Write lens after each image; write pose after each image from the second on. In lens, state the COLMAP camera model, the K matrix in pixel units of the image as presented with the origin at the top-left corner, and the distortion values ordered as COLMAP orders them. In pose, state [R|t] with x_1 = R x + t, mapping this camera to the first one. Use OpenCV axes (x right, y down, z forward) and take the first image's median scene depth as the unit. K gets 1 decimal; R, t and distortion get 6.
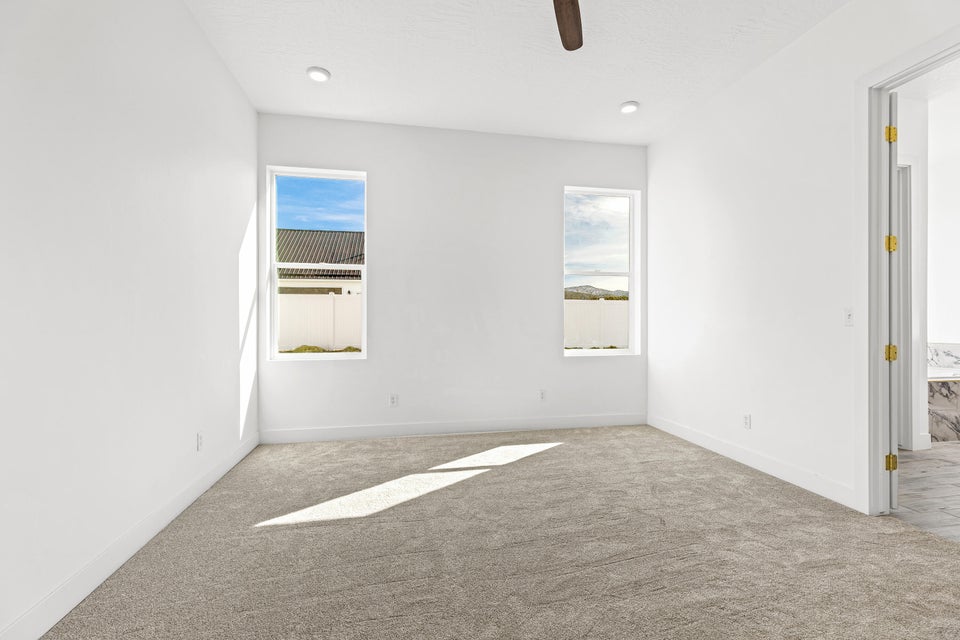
lens RADIAL K [[433.0, 0, 482.5], [0, 433.0, 315.7], [0, 0, 1]] dist [0.001003, 0.000614]
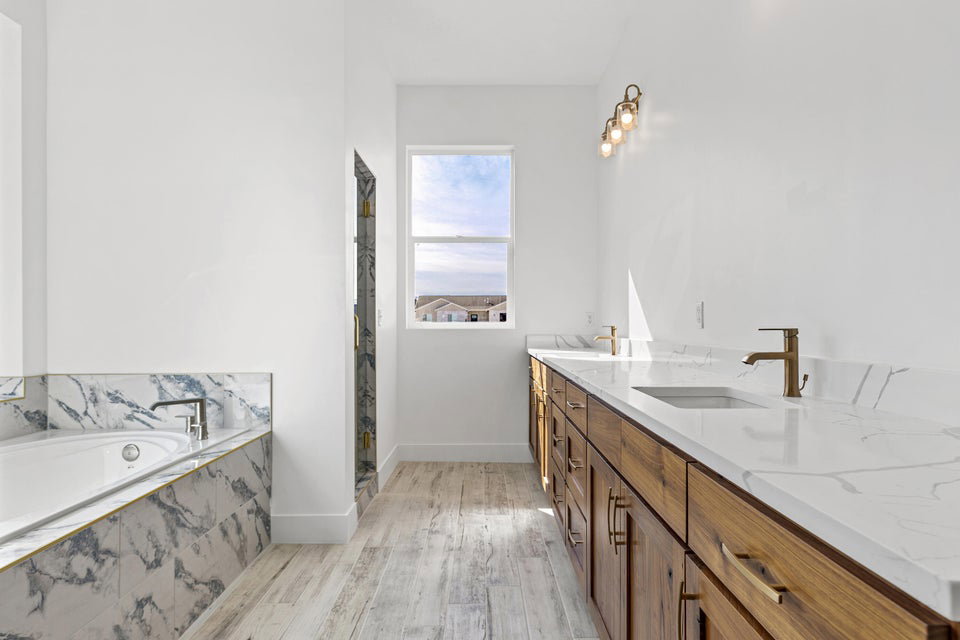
lens RADIAL K [[537.5, 0, 479.7], [0, 537.5, 316.5], [0, 0, 1]] dist [0.018467, 0.000429]
pose [[0.192960, -0.005010, 0.981194, 0.618948], [0.003953, 0.999983, 0.004328, 0.005358], [-0.981199, 0.003044, 0.192976, 0.543836]]
